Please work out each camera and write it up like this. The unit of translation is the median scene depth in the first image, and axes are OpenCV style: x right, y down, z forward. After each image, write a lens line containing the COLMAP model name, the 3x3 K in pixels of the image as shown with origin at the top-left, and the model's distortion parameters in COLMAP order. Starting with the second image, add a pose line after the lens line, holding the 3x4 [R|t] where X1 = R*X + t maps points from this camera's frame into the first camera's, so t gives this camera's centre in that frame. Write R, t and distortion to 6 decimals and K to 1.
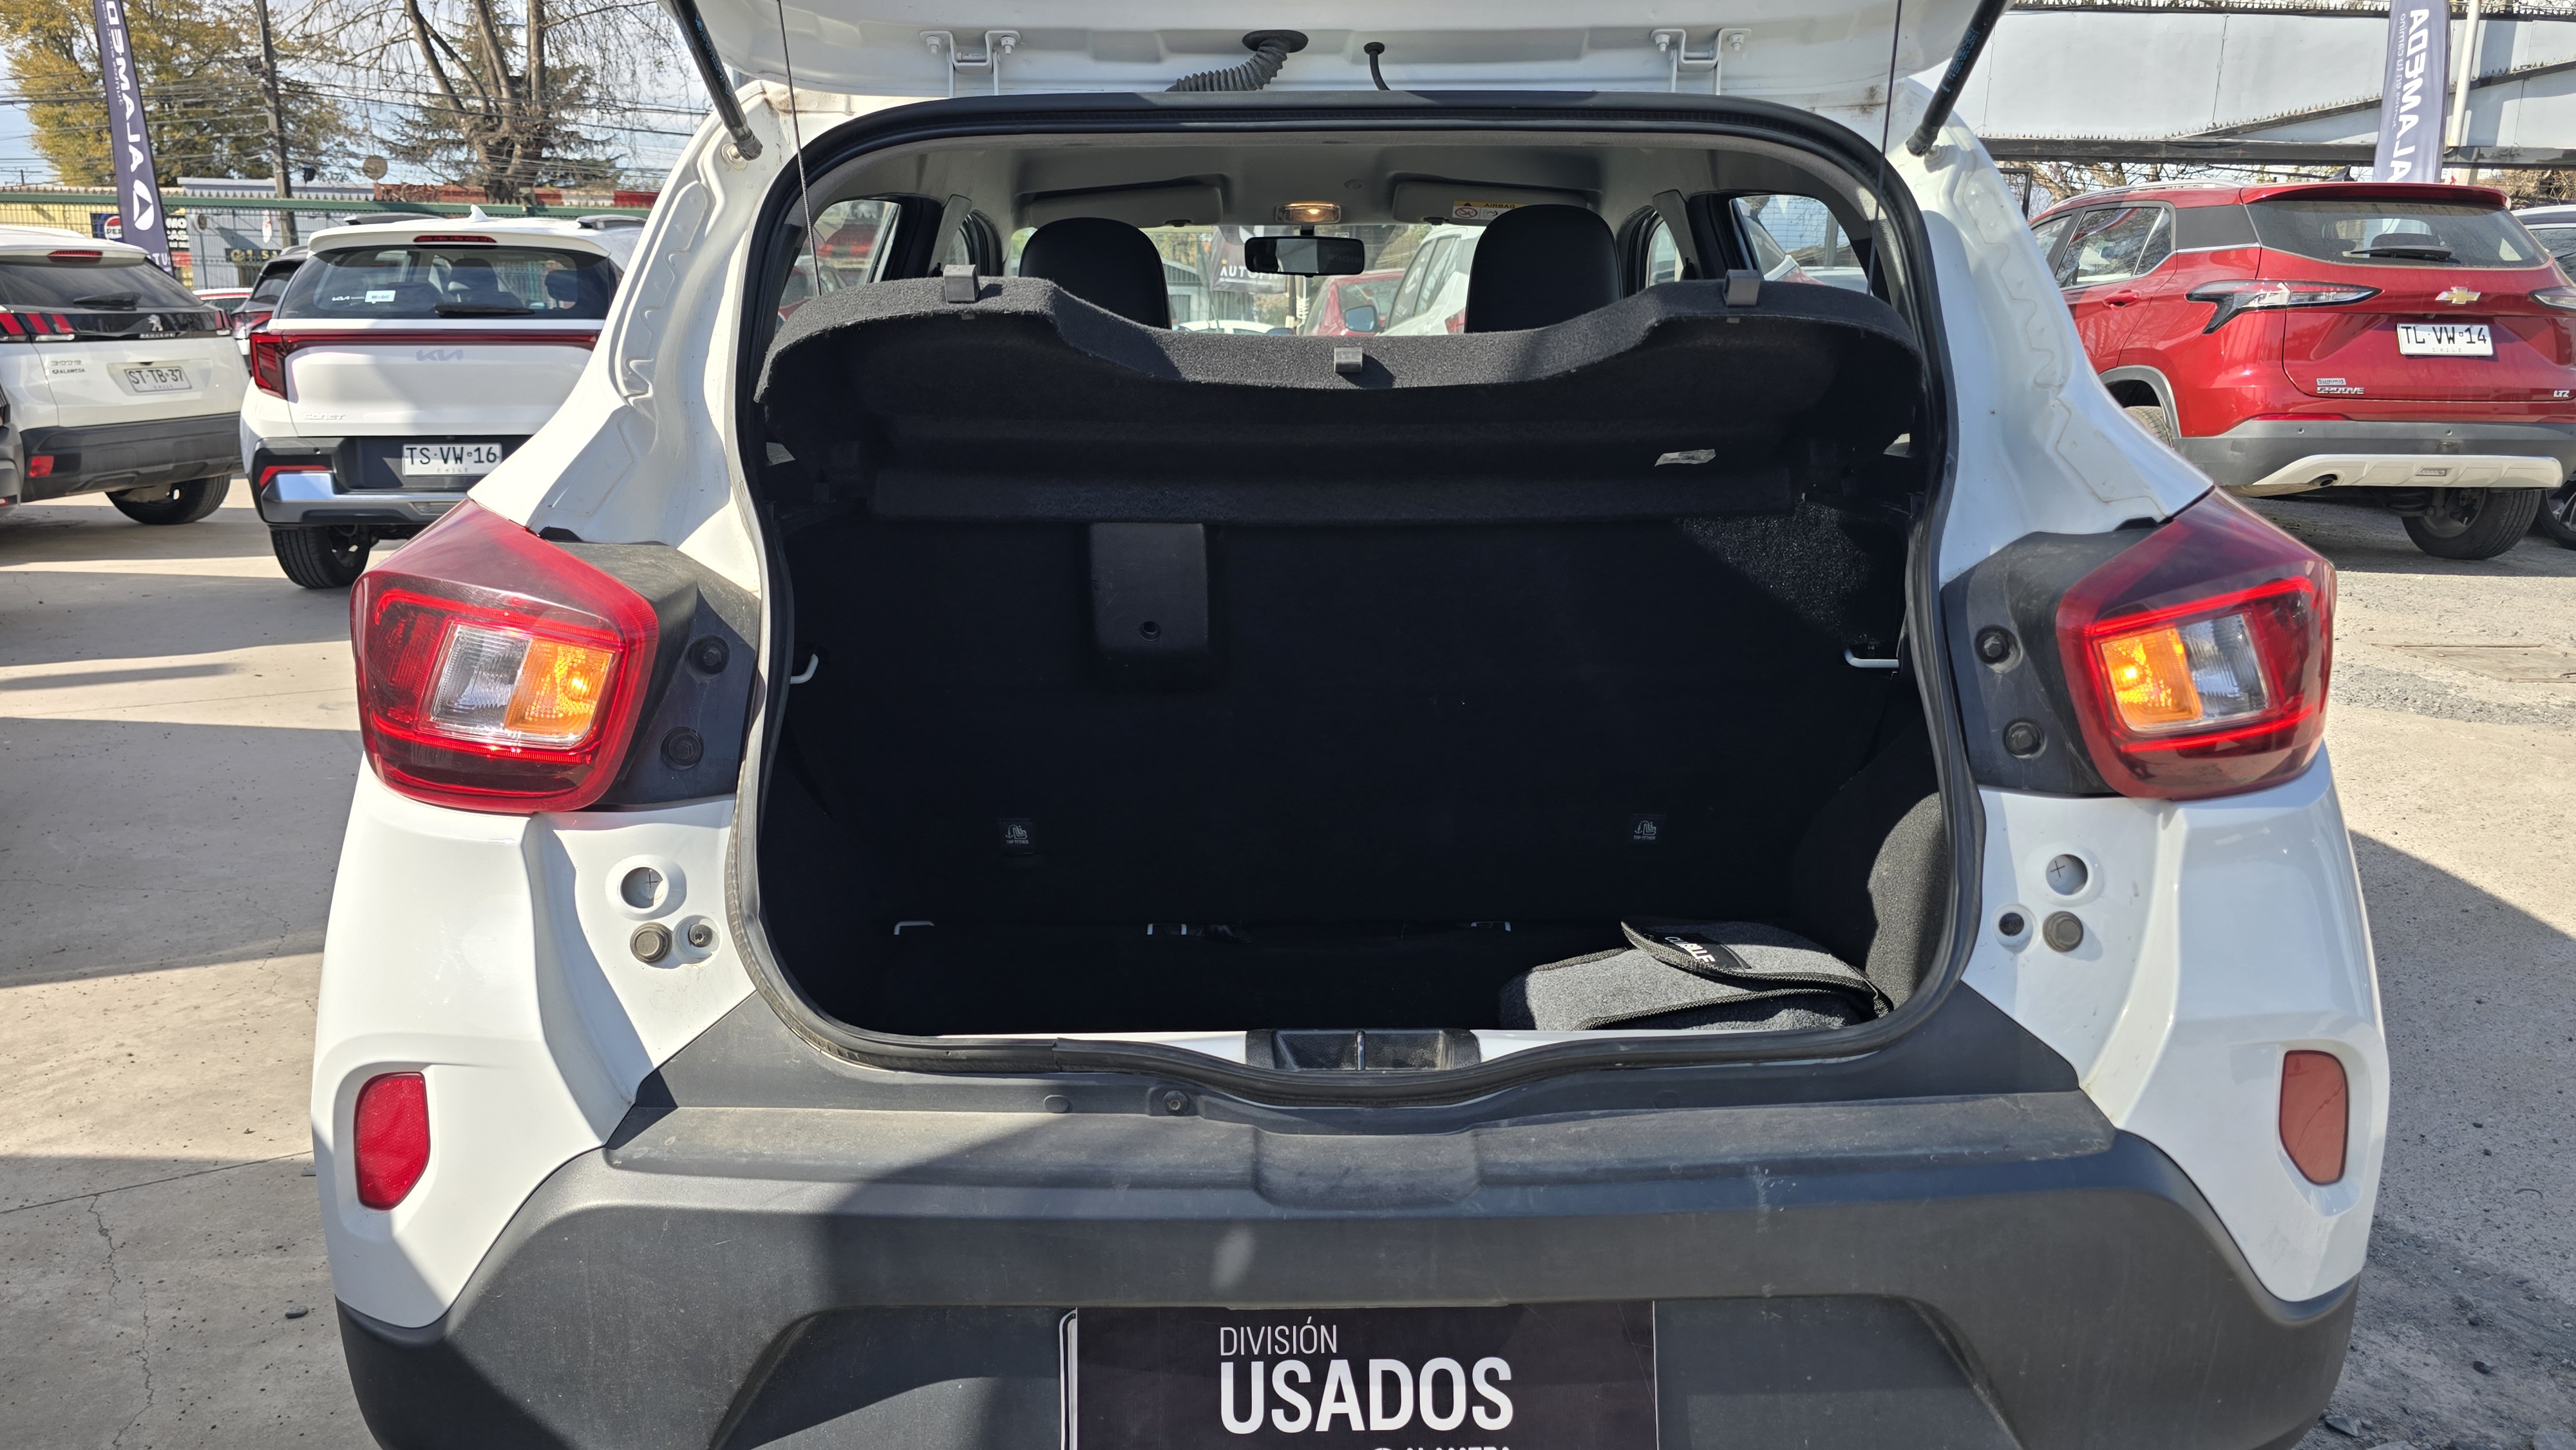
lens RADIAL K [[1747.2, 0, 1299.7], [0, 1747.2, 677.3], [0, 0, 1]] dist [0.063840, -0.061783]
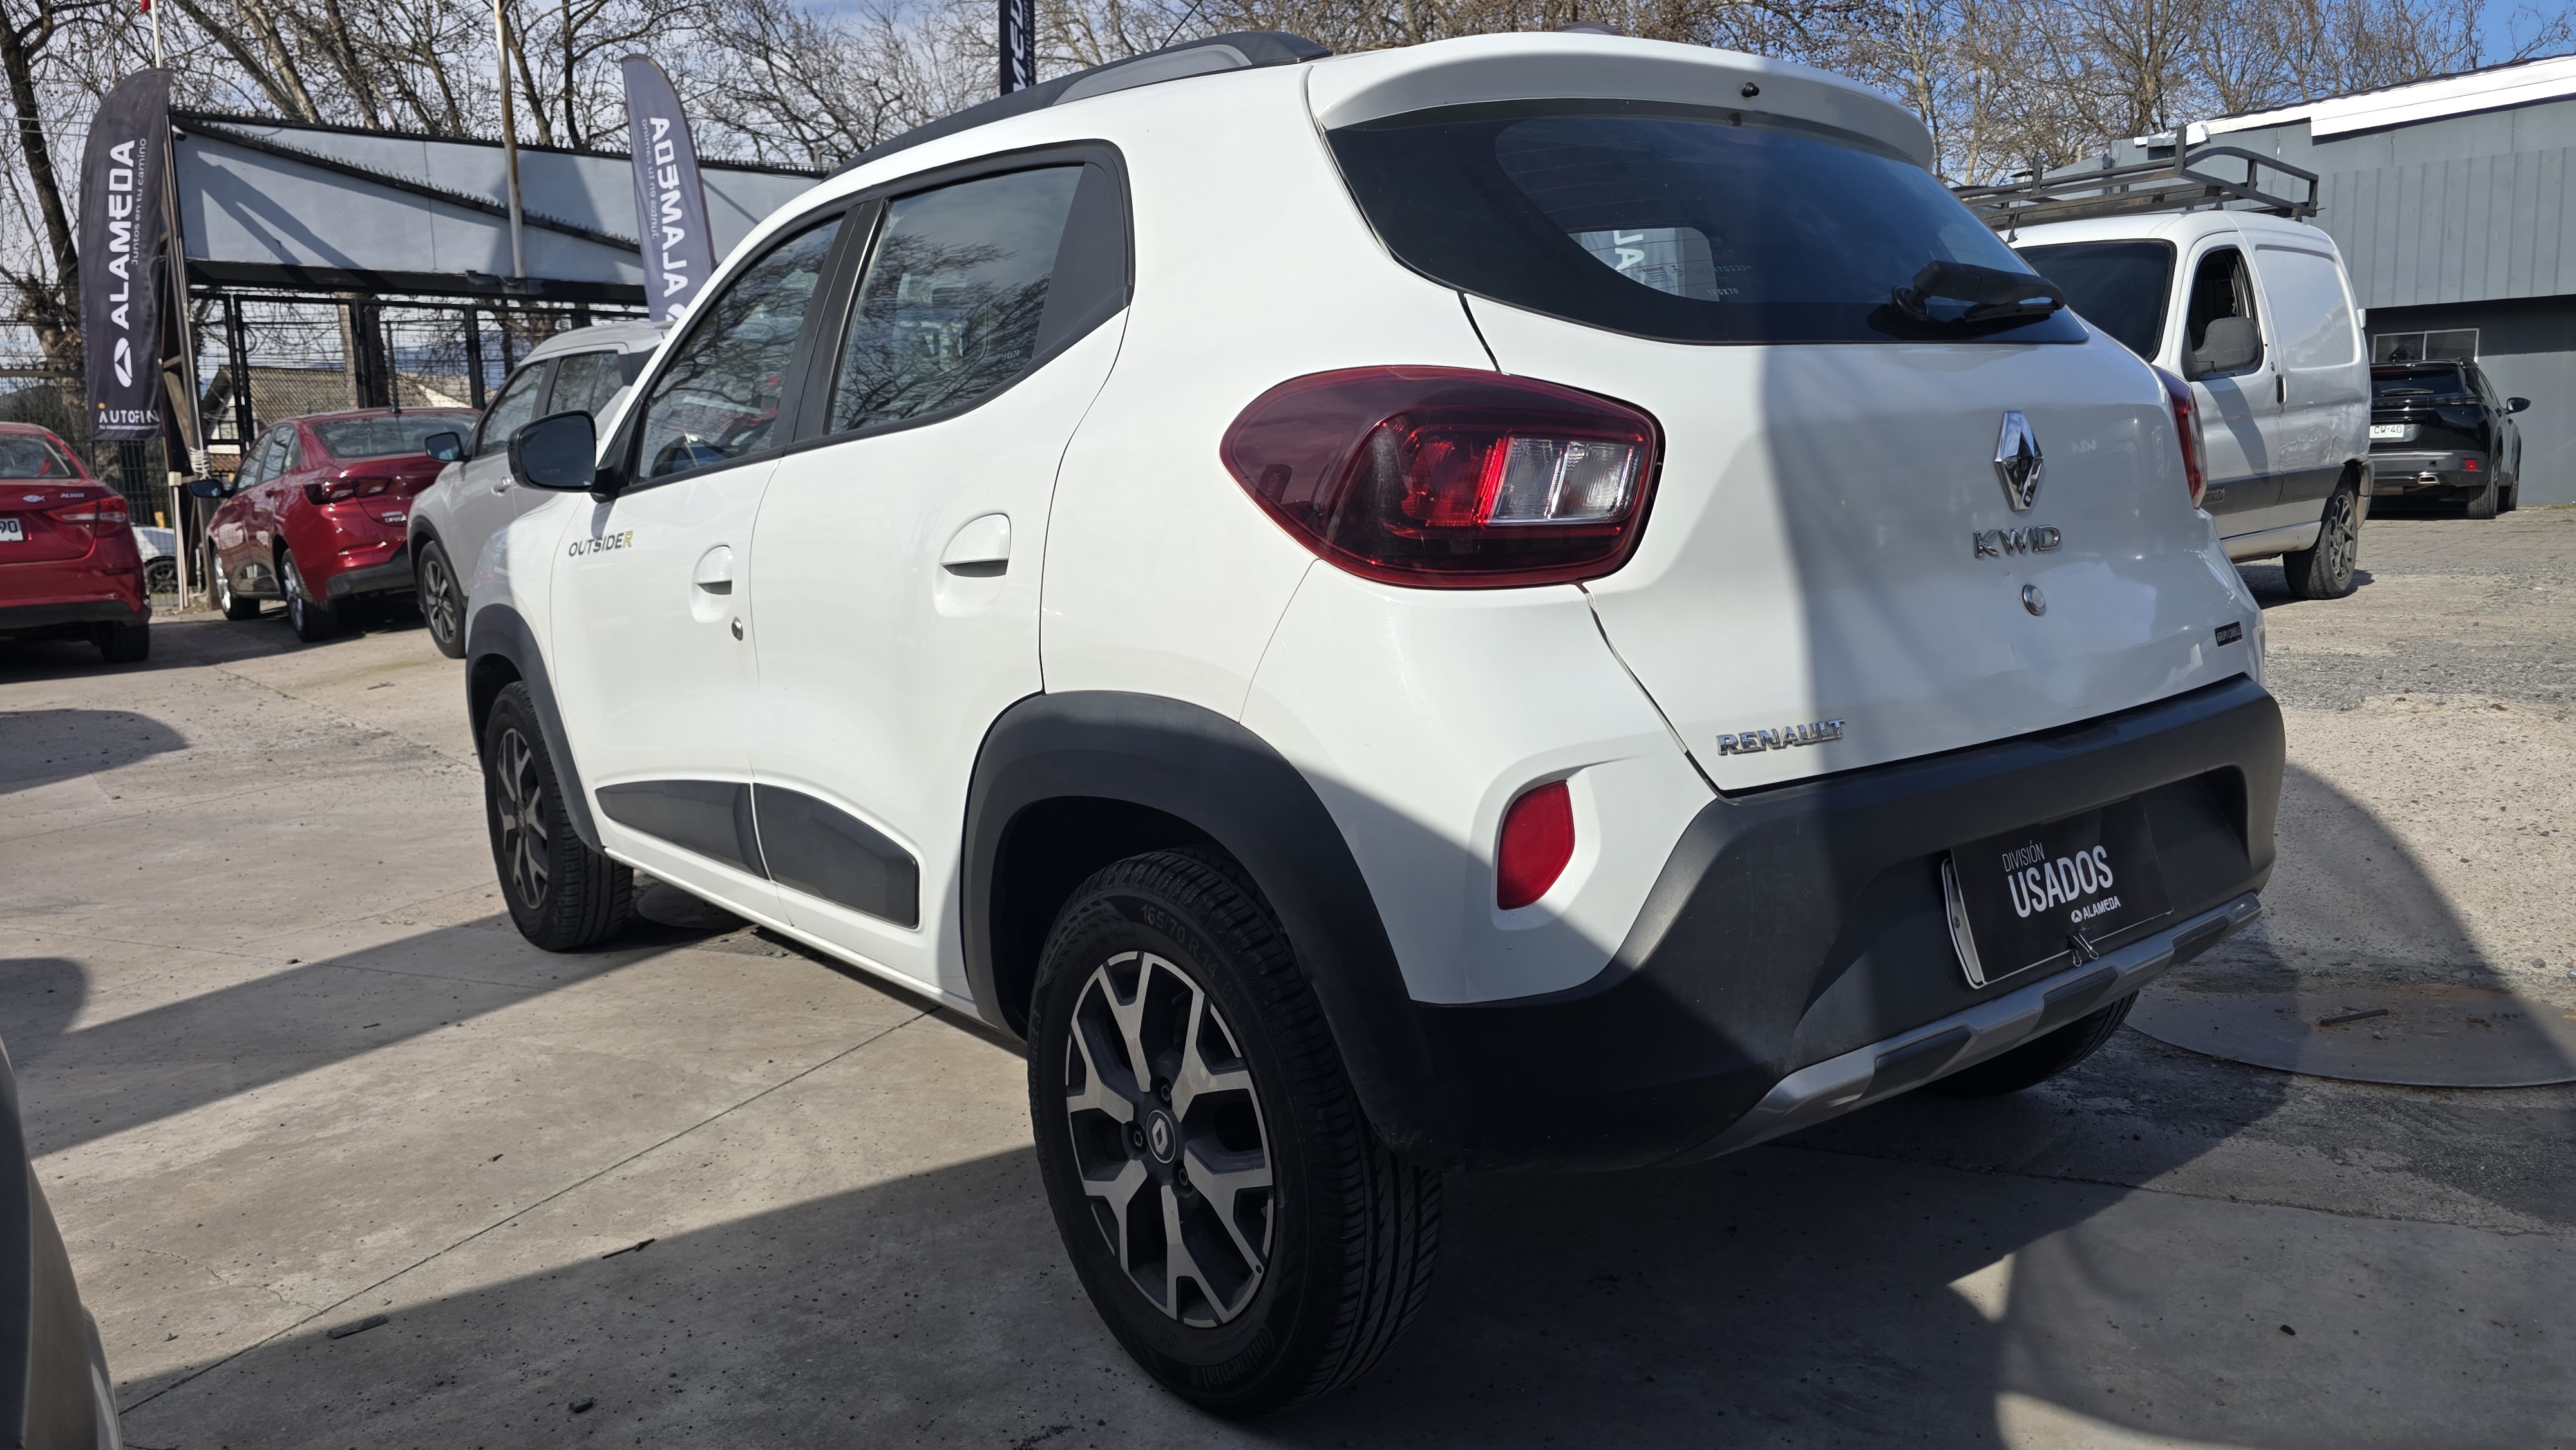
lens RADIAL K [[1748.0, 0, 1239.2], [0, 1748.0, 726.1], [0, 0, 1]] dist [0.064045, -0.061422]
pose [[0.807442, -0.120233, 0.577565, -0.243807], [0.158627, 0.987205, -0.016253, 0.028938], [-0.568221, 0.104741, 0.816183, 0.016039]]
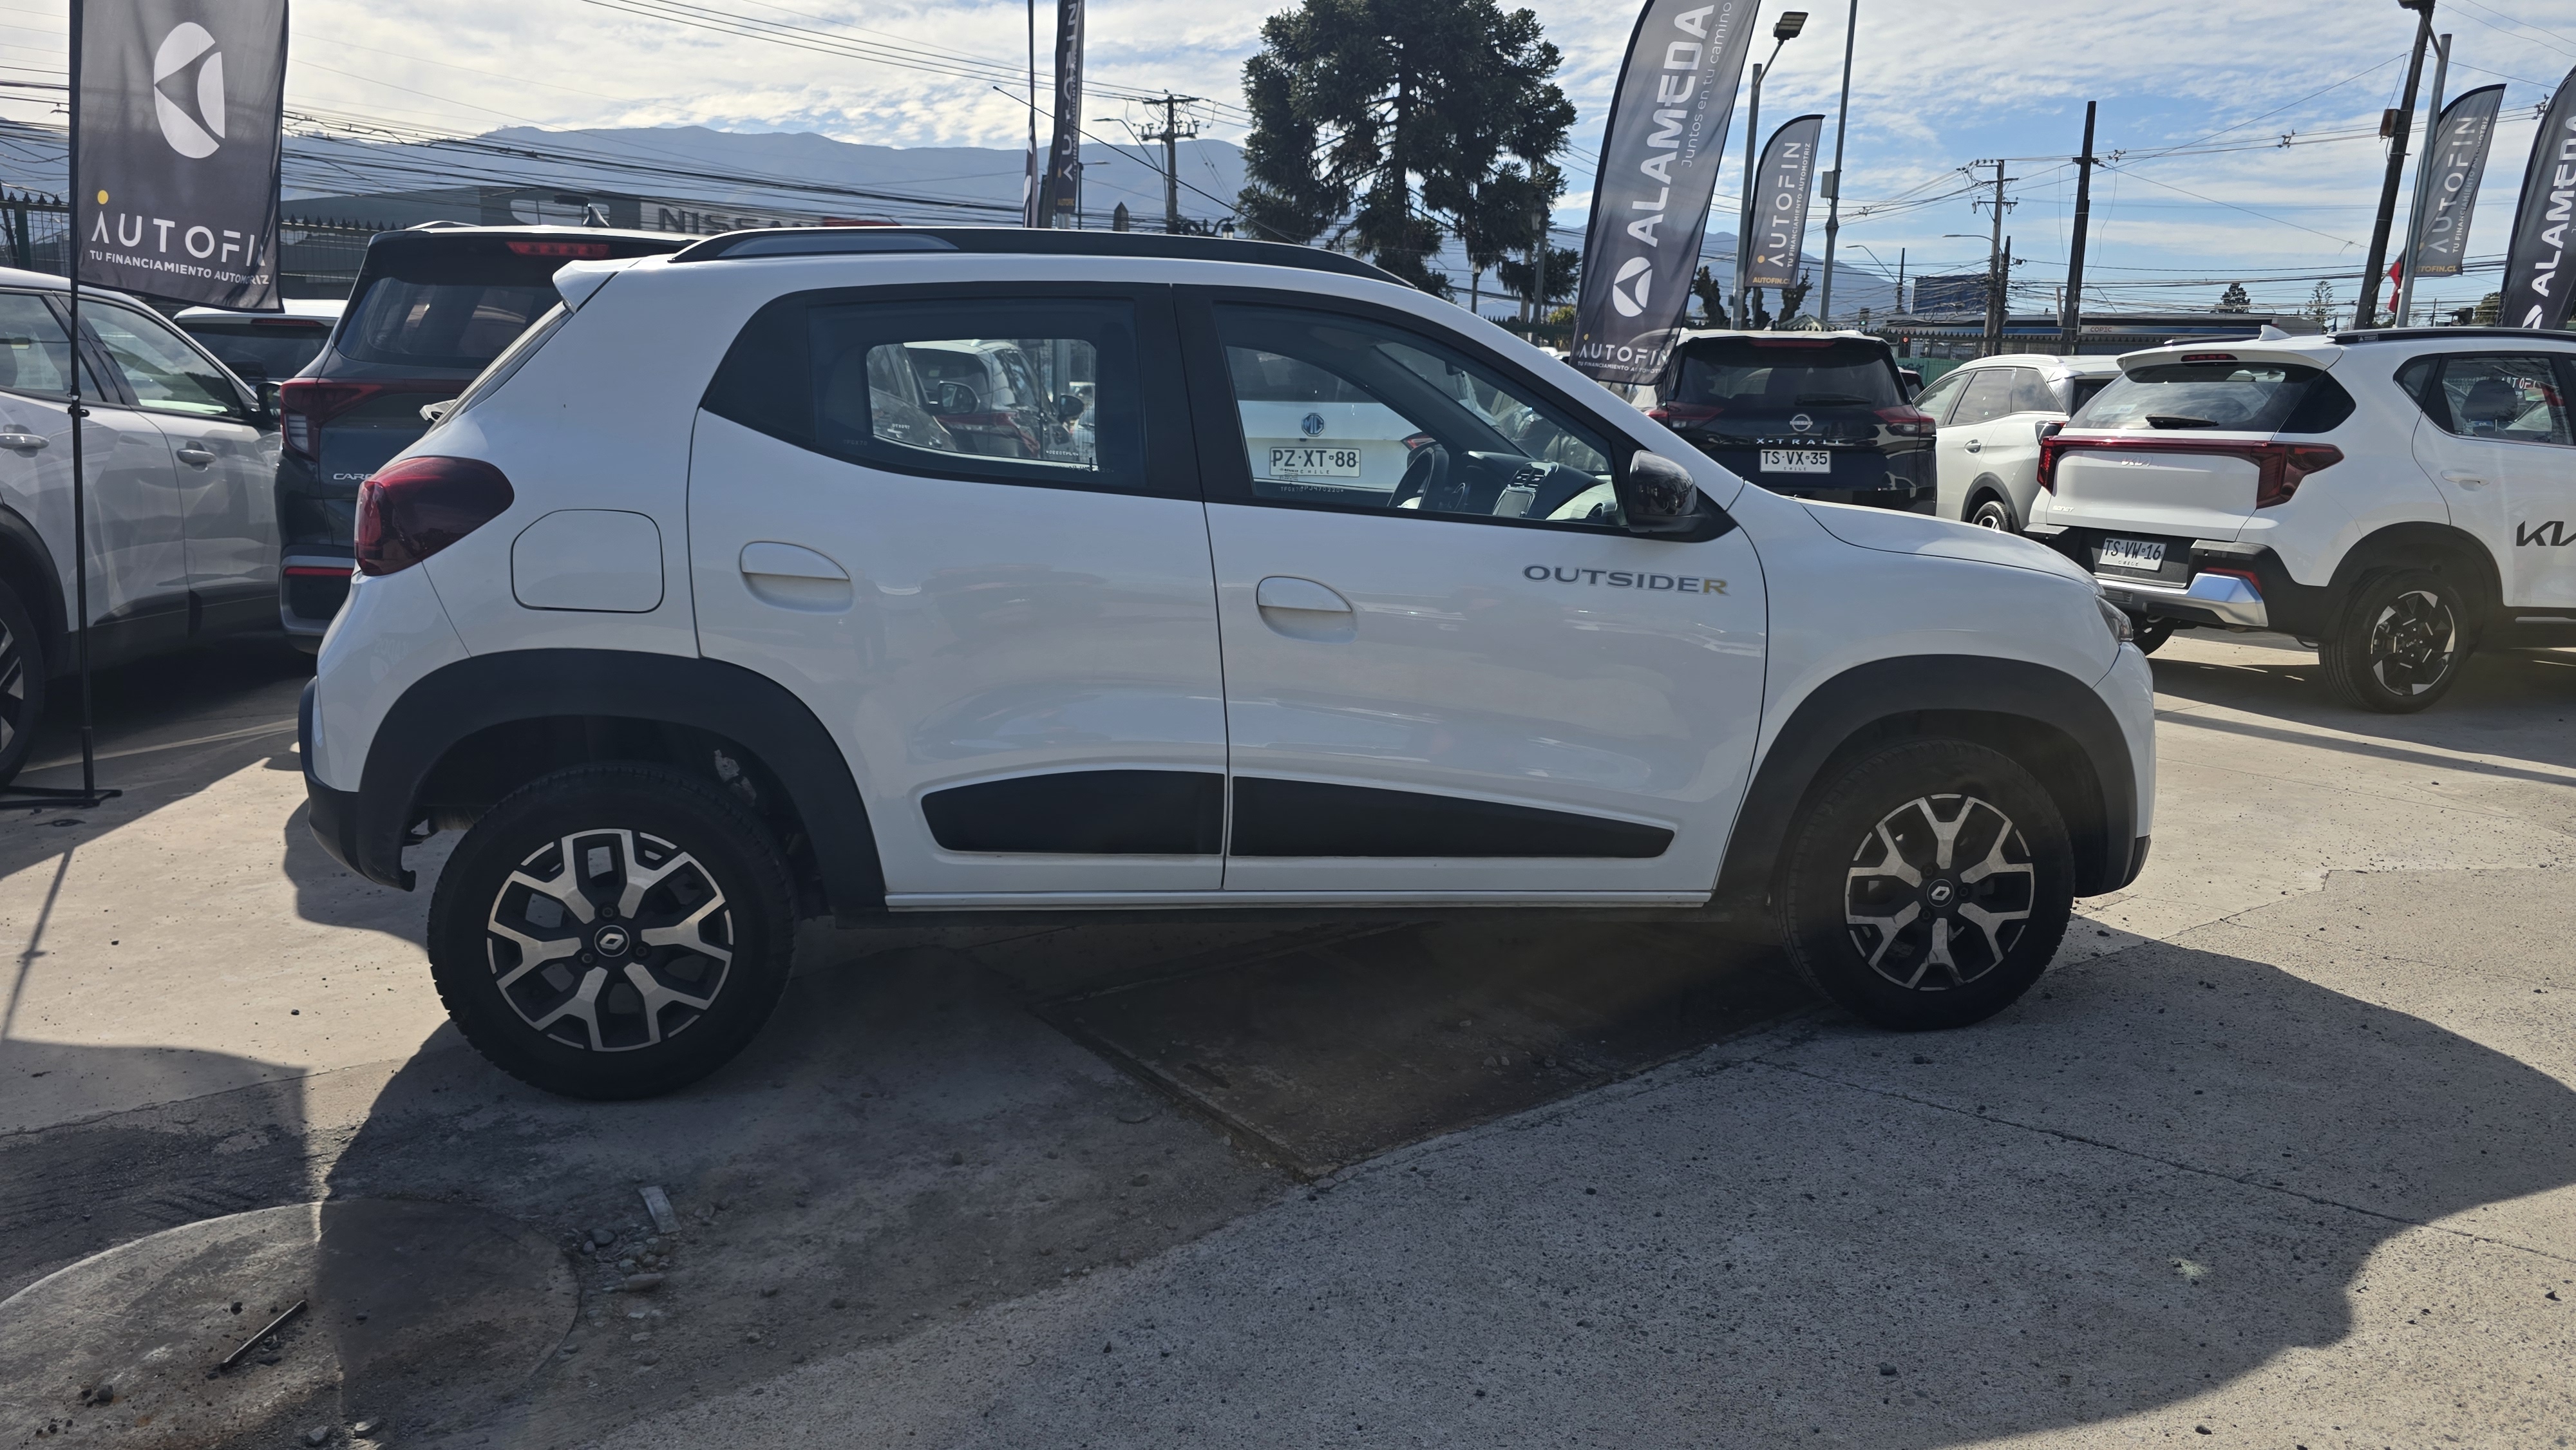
lens RADIAL K [[1723.7, 0, 1291.9], [0, 1723.7, 756.4], [0, 0, 1]] dist [0.060465, -0.061258]
pose [[0.137558, 0.196547, -0.970797, 0.544310], [-0.221879, 0.961321, 0.163189, -0.063964], [0.965322, 0.192952, 0.175847, 0.331597]]
